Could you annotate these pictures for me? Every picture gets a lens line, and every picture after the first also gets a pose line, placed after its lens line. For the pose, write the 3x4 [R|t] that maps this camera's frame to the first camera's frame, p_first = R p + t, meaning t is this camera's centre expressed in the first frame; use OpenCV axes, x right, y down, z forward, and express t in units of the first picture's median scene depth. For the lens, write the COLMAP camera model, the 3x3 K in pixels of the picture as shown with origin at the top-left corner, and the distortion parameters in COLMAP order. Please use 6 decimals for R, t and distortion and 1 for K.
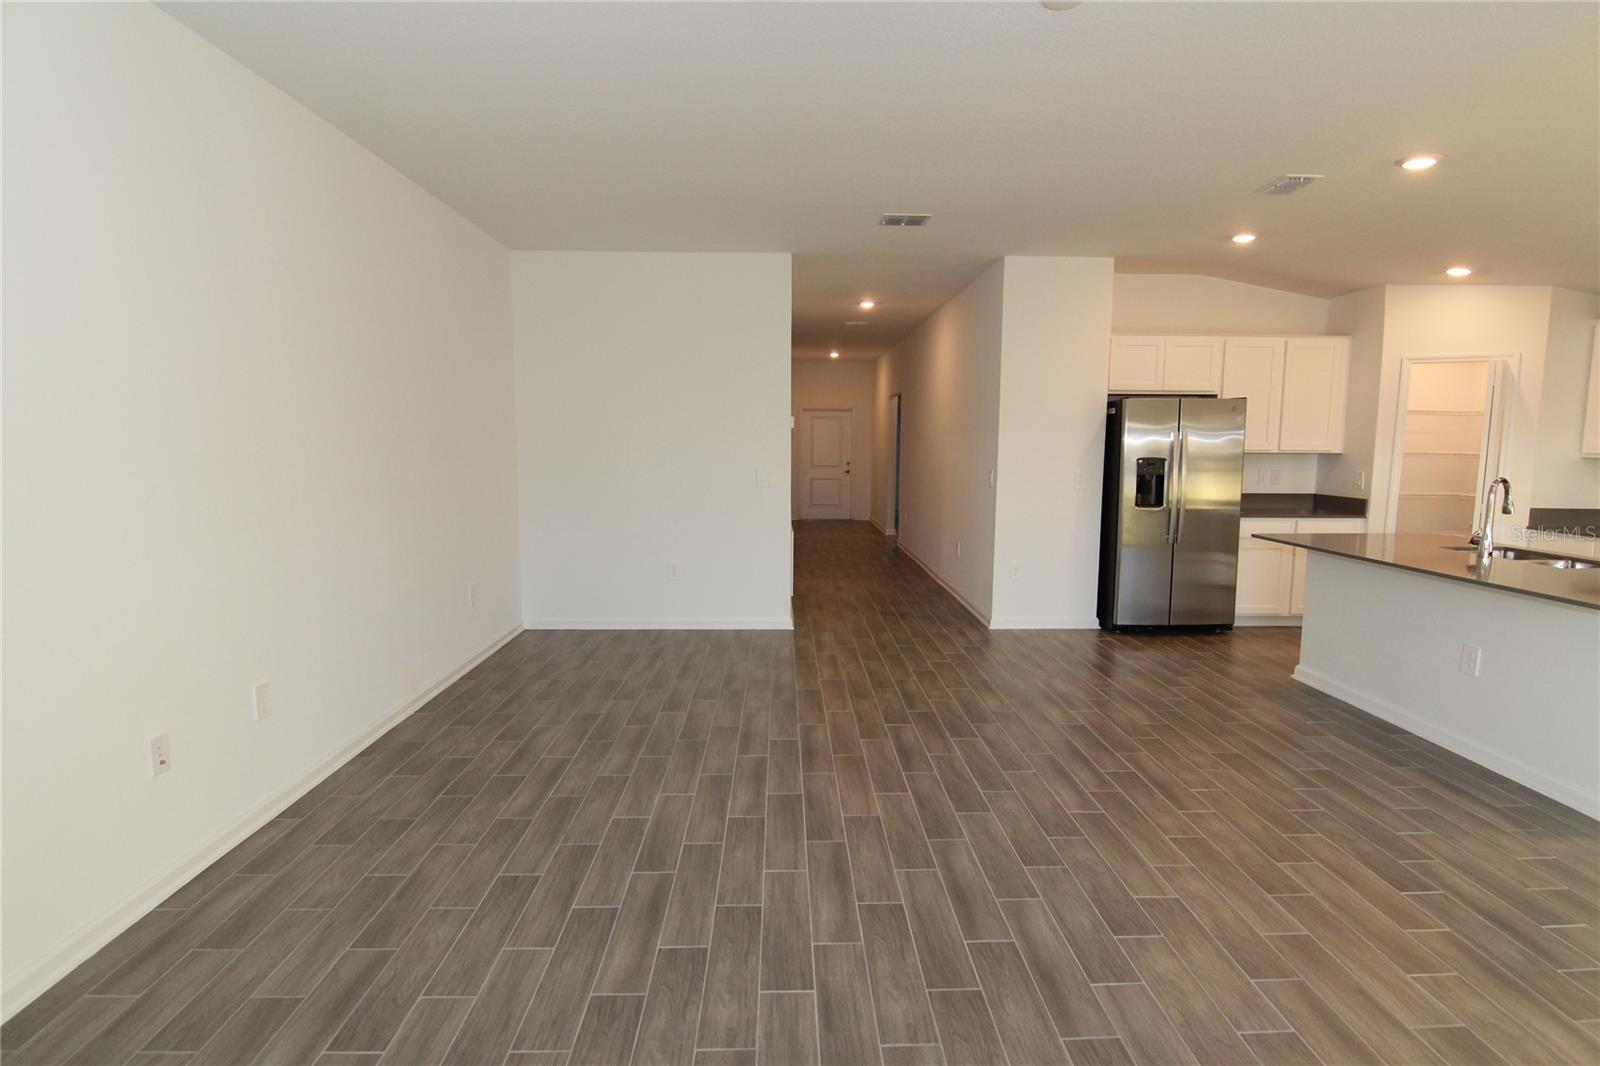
lens RADIAL K [[807.0, 0, 803.6], [0, 807.0, 536.5], [0, 0, 1]] dist [-0.004398, -0.012066]
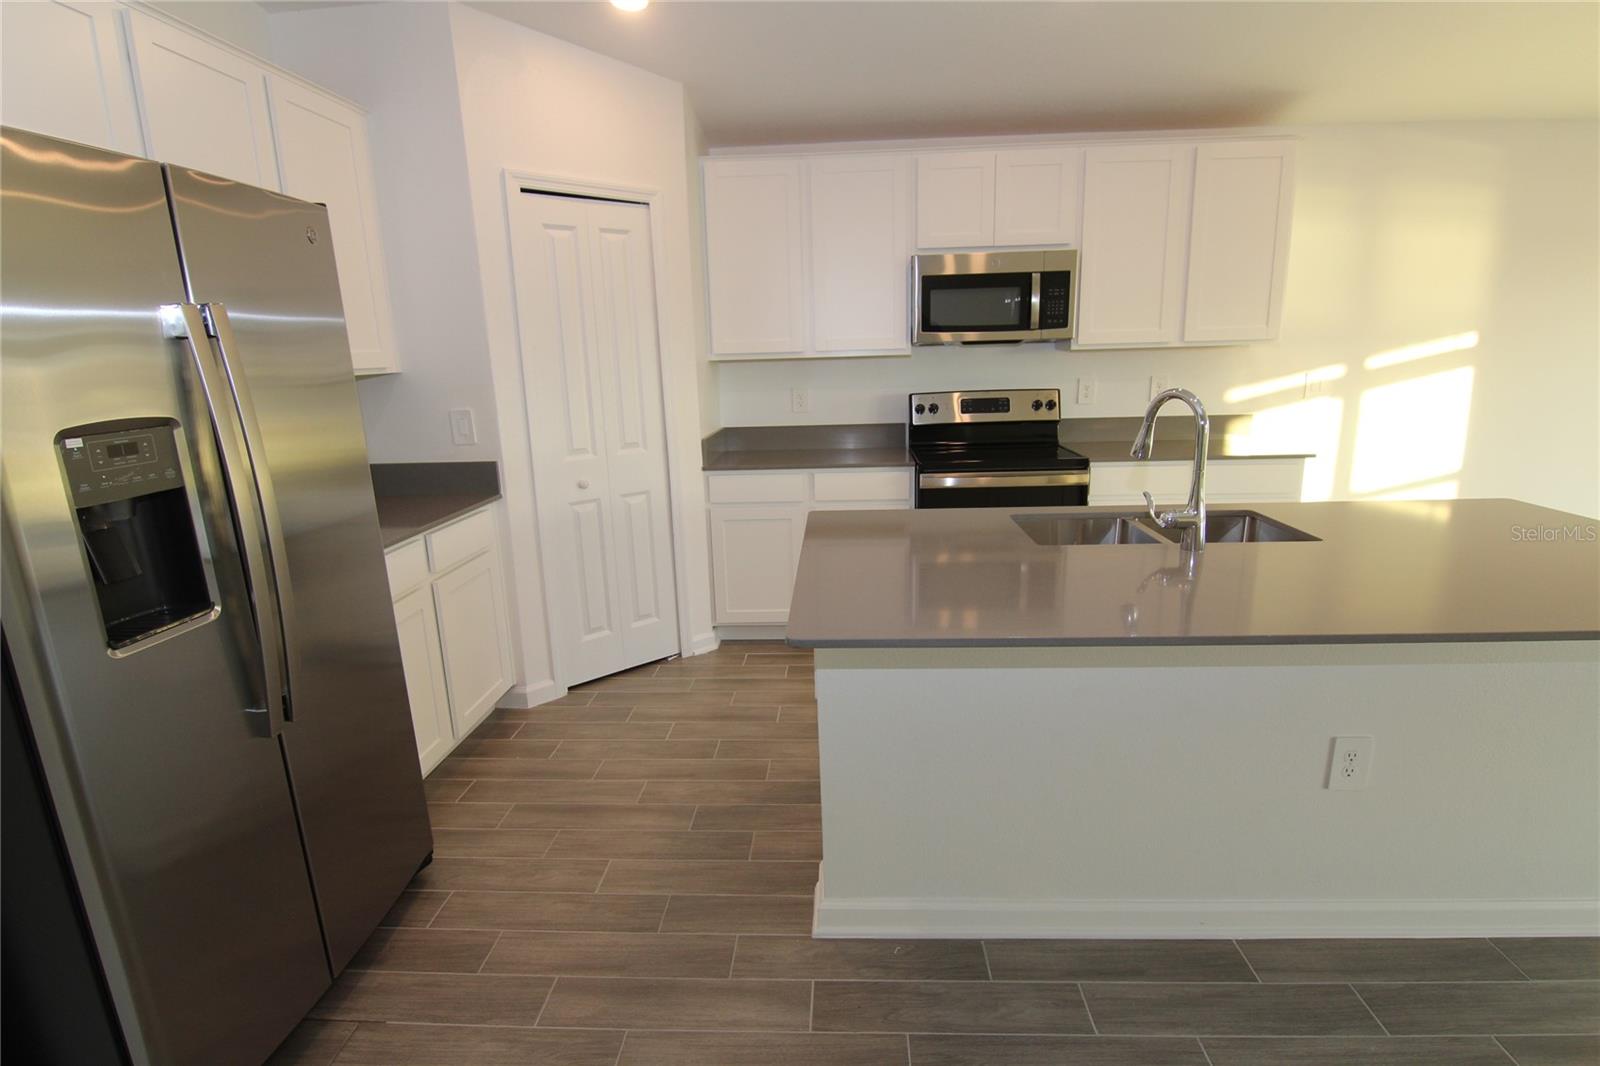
lens RADIAL K [[807.0, 0, 803.6], [0, 807.0, 536.5], [0, 0, 1]] dist [-0.004398, -0.012066]
pose [[0.080615, -0.234740, 0.968710, 0.228973], [0.147573, 0.963973, 0.221311, -0.088927], [-0.985760, 0.125115, 0.112351, 0.801191]]
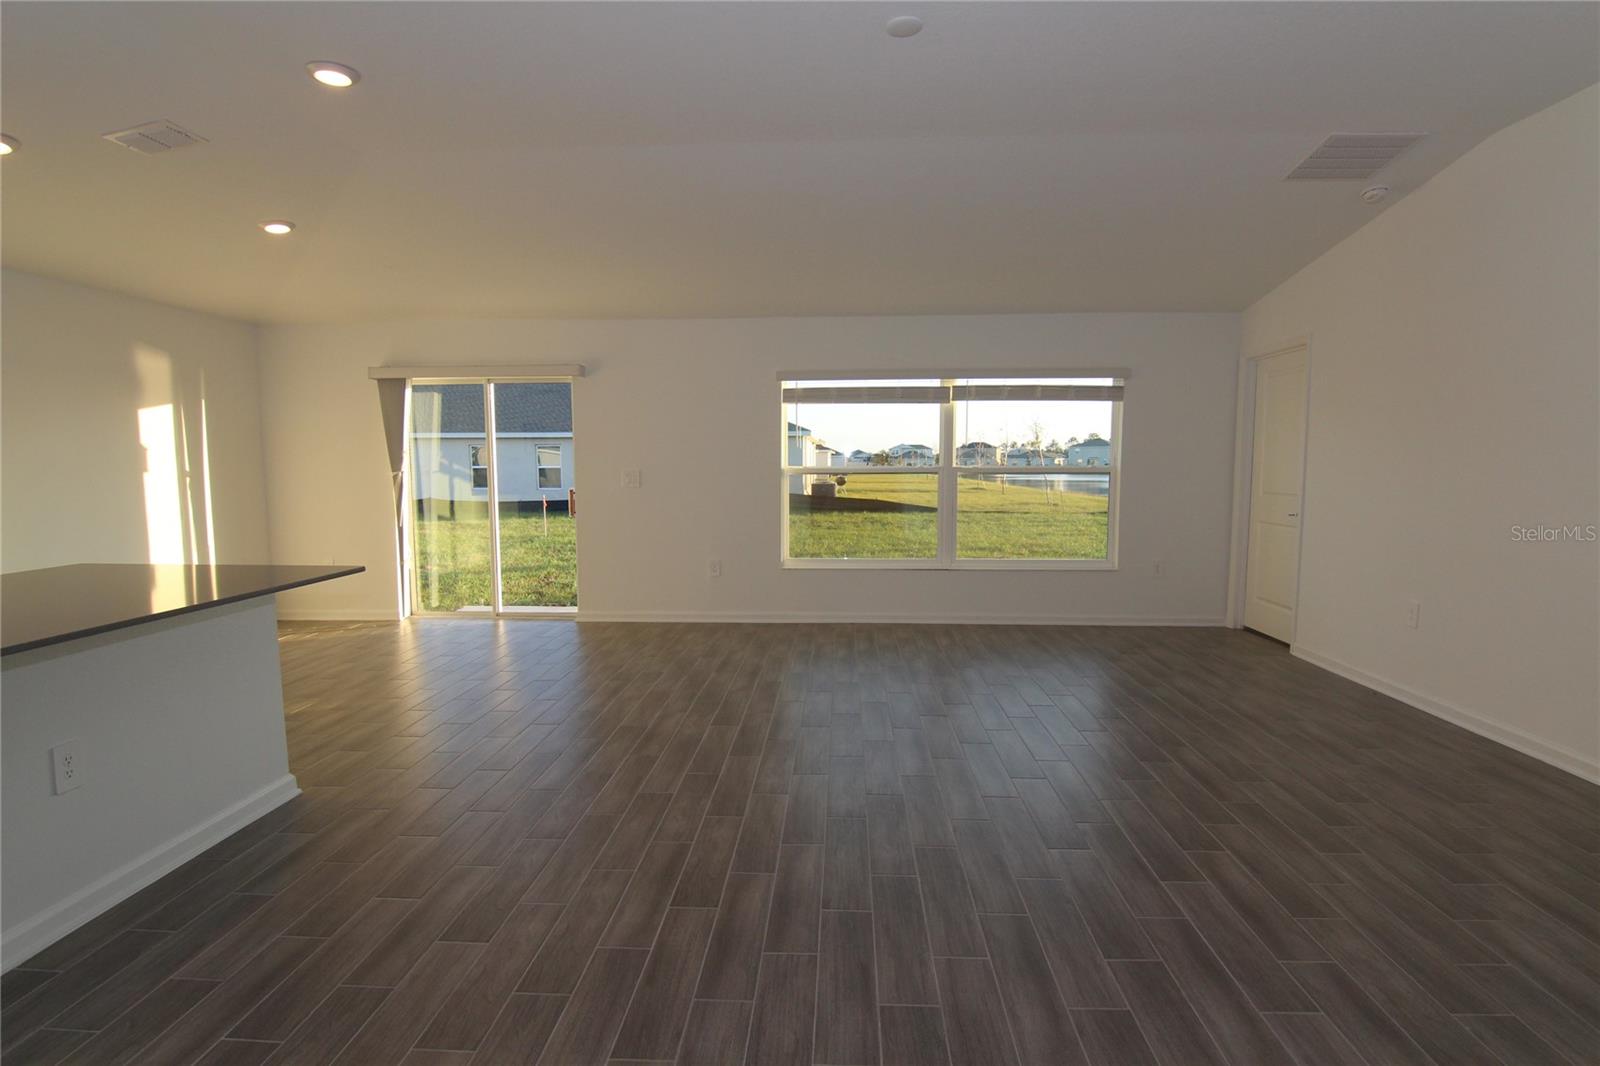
lens RADIAL K [[807.0, 0, 803.6], [0, 807.0, 536.5], [0, 0, 1]] dist [-0.004398, -0.012066]
pose [[-0.996853, -0.010565, 0.078565, 0.154424], [0.006416, 0.977074, 0.212801, -0.086087], [-0.079012, 0.212636, -0.973932, 0.952729]]
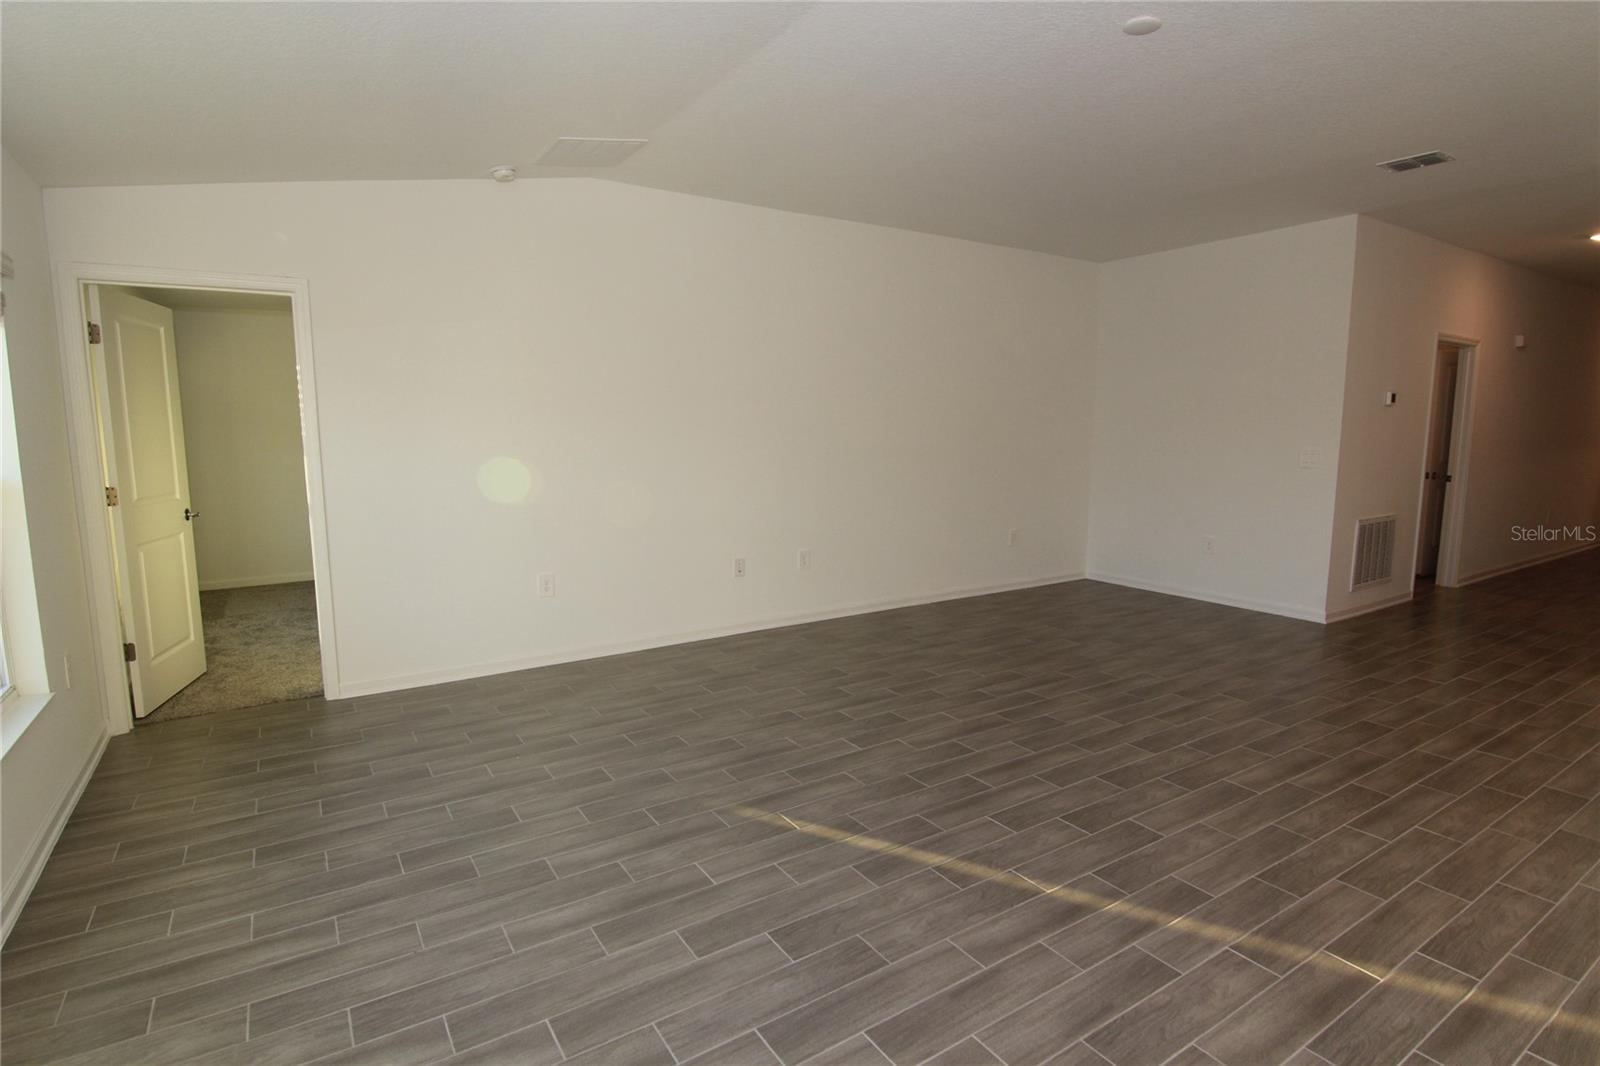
lens RADIAL K [[807.0, 0, 803.6], [0, 807.0, 536.5], [0, 0, 1]] dist [-0.004398, -0.012066]
pose [[0.519237, 0.109092, -0.847639, 0.472885], [-0.098045, 0.992875, 0.067724, 0.012626], [0.848988, 0.047942, 0.526233, 0.005394]]
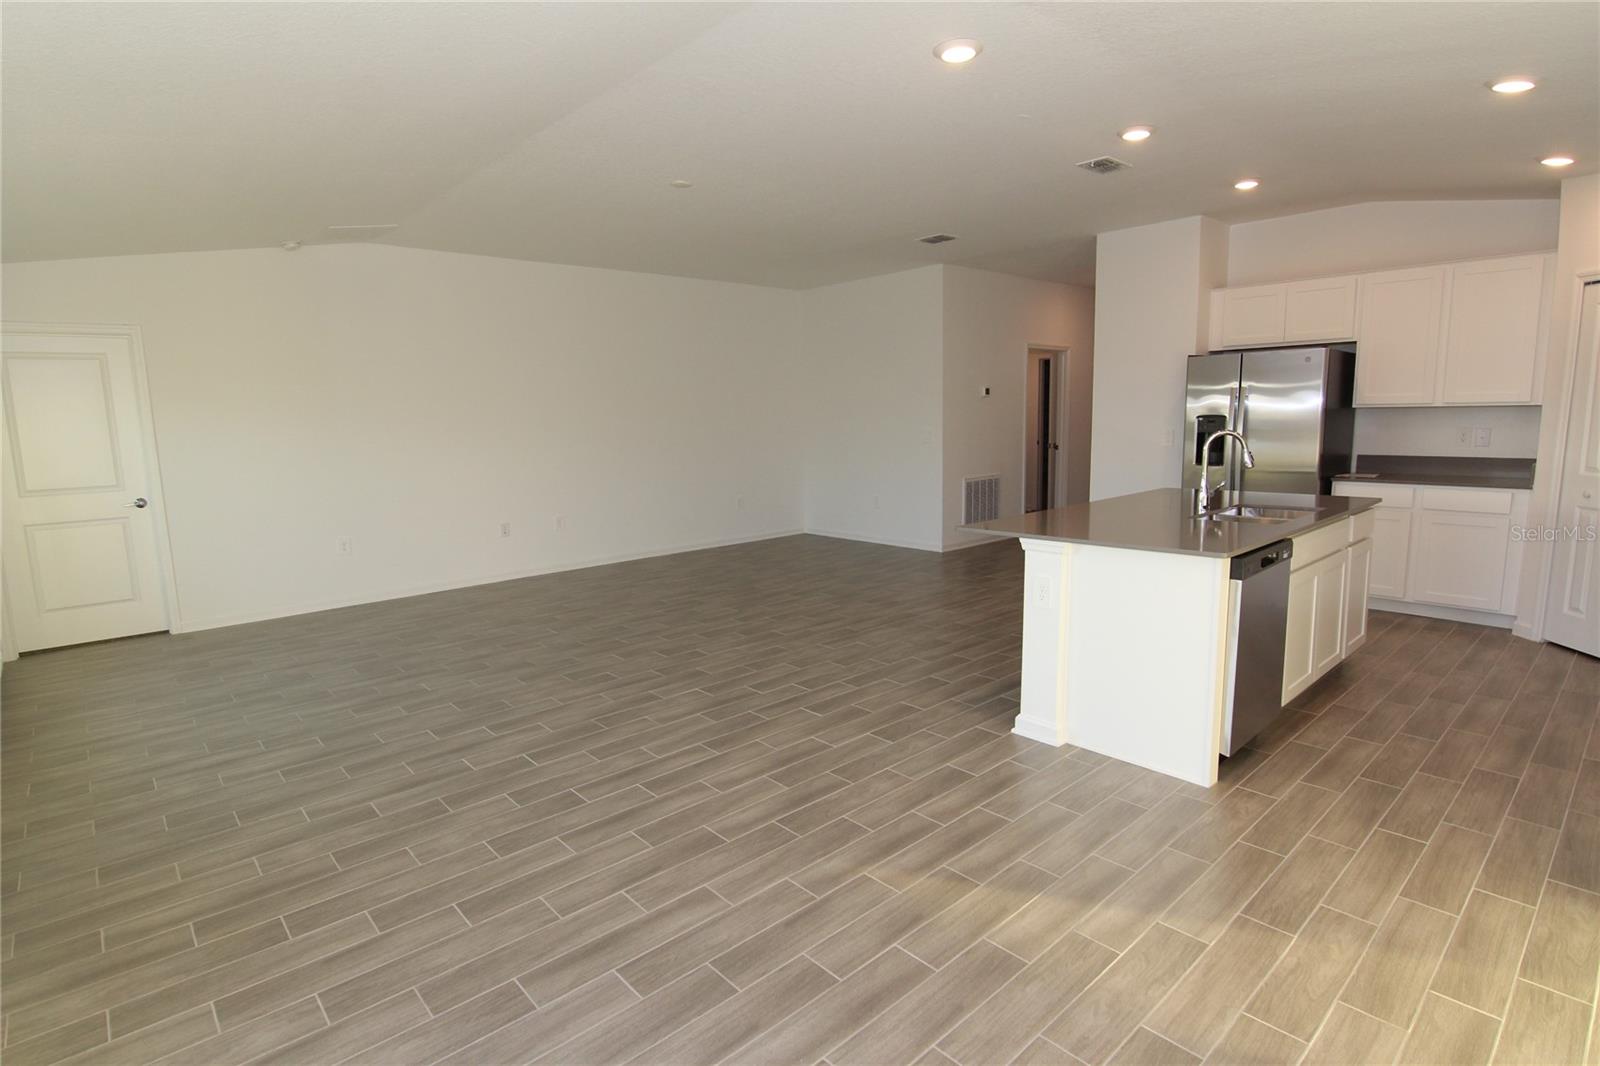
lens RADIAL K [[804.3, 0, 796.1], [0, 804.3, 536.8], [0, 0, 1]] dist [-0.012104, -0.011873]
pose [[0.649048, 0.094021, -0.754915, 0.864919], [-0.064778, 0.995560, 0.068298, 0.016750], [0.757984, 0.004573, 0.652257, -0.026684]]
